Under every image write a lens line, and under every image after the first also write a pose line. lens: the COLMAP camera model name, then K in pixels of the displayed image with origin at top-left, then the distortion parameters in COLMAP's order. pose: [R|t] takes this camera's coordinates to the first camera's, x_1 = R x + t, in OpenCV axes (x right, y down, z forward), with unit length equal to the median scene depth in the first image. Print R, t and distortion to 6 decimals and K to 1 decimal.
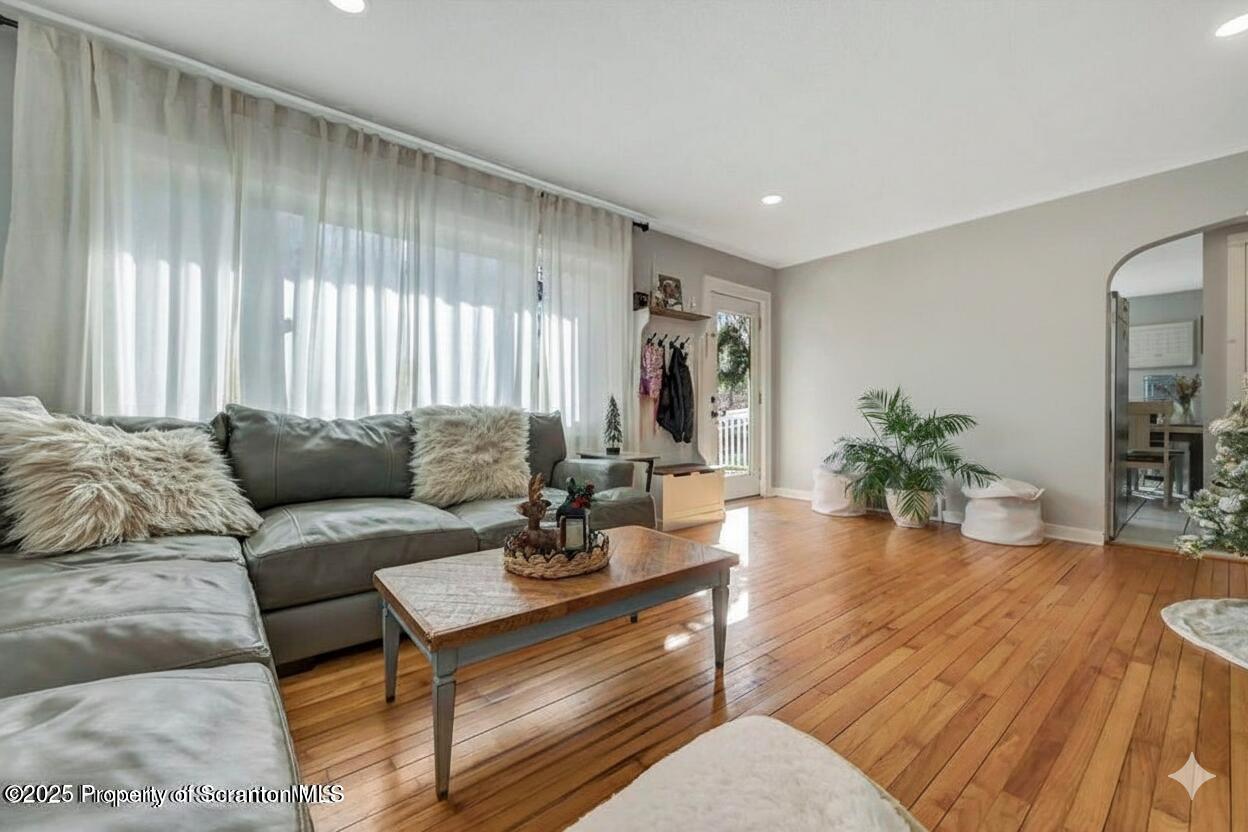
lens RADIAL K [[500.0, 0, 624.0], [0, 500.0, 416.0], [0, 0, 1]] dist [-0.009255, 0.000087]
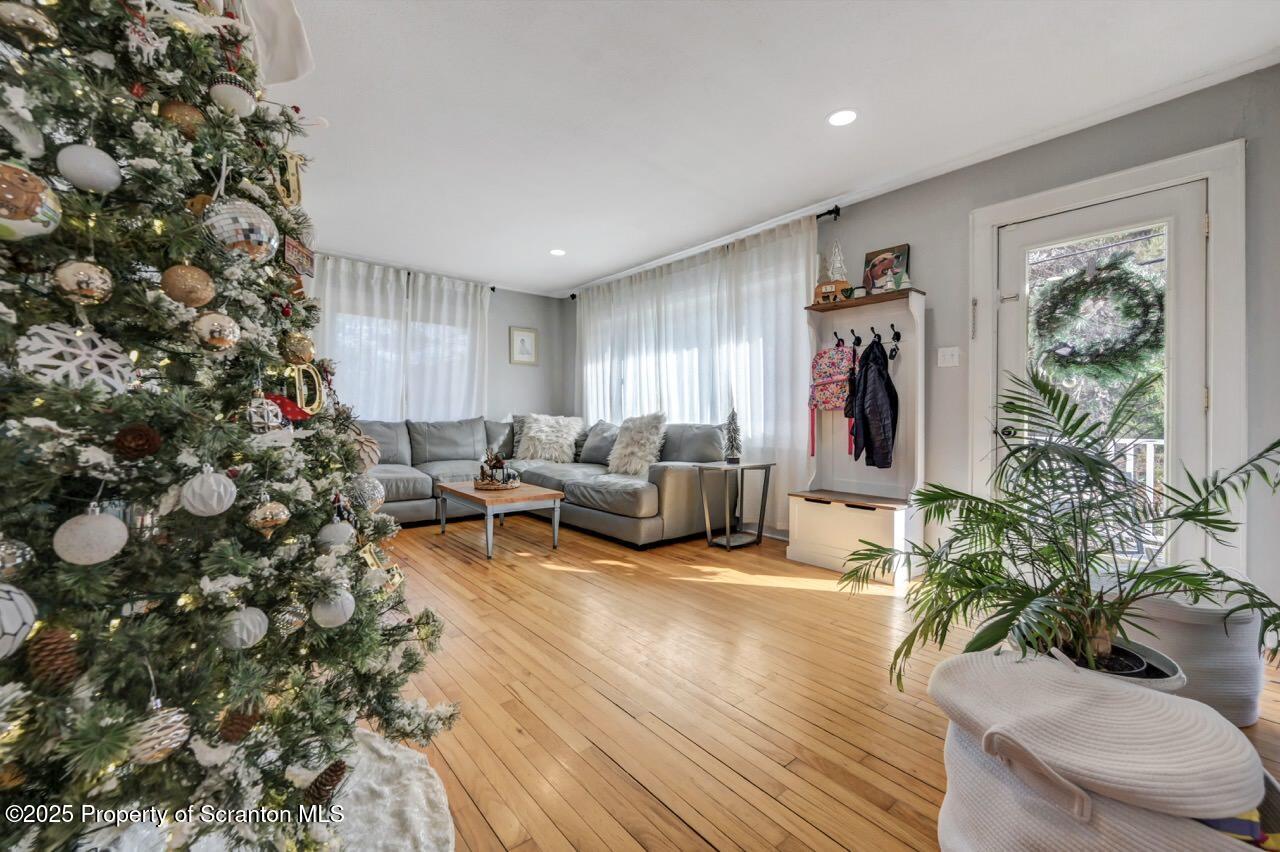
lens RADIAL K [[512.8, 0, 640.0], [0, 512.8, 426.0], [0, 0, 1]] dist [-0.009255, 0.000087]
pose [[0.004591, 0.004731, -0.999978, 1.090666], [-0.018381, 0.999820, 0.004646, -0.006646], [0.999821, 0.018360, 0.004677, 0.786591]]
